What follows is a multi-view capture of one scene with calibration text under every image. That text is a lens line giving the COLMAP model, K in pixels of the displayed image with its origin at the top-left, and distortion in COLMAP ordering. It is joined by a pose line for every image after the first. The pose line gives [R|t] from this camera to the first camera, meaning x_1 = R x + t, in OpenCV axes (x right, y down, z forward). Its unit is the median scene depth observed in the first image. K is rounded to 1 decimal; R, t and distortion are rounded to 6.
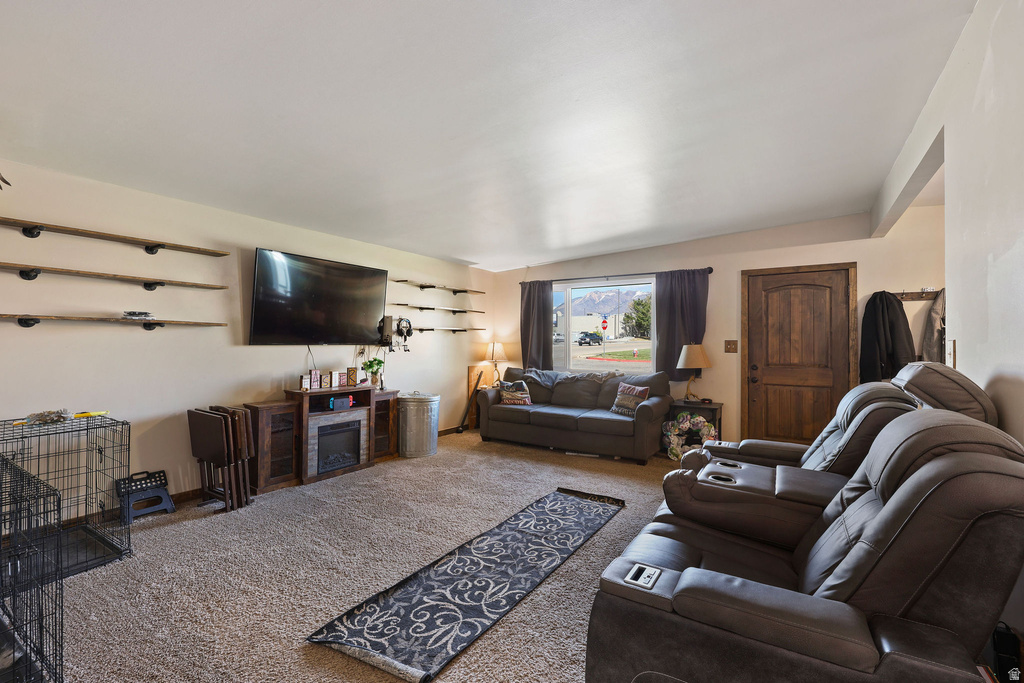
lens RADIAL K [[454.9, 0, 508.9], [0, 454.9, 341.0], [0, 0, 1]] dist [-0.000140, 0.000552]
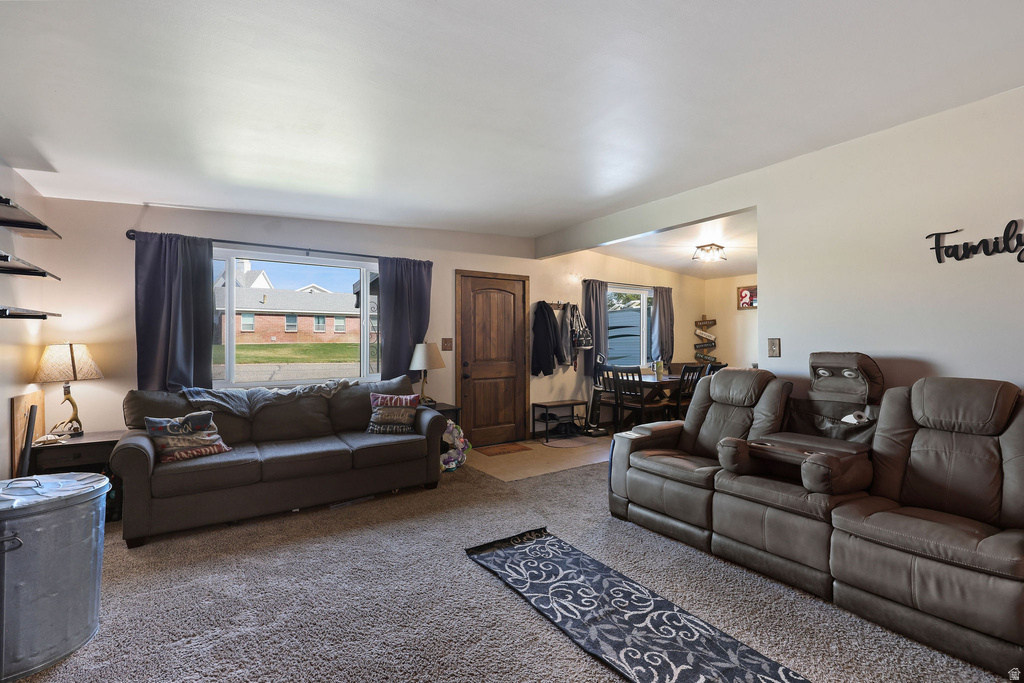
lens RADIAL K [[454.9, 0, 510.0], [0, 454.9, 339.5], [0, 0, 1]] dist [-0.000140, 0.000552]
pose [[0.403357, -0.004296, 0.915032, -0.415467], [0.002365, 0.999991, 0.003652, -0.002245], [-0.915039, 0.000691, 0.403364, 0.542875]]
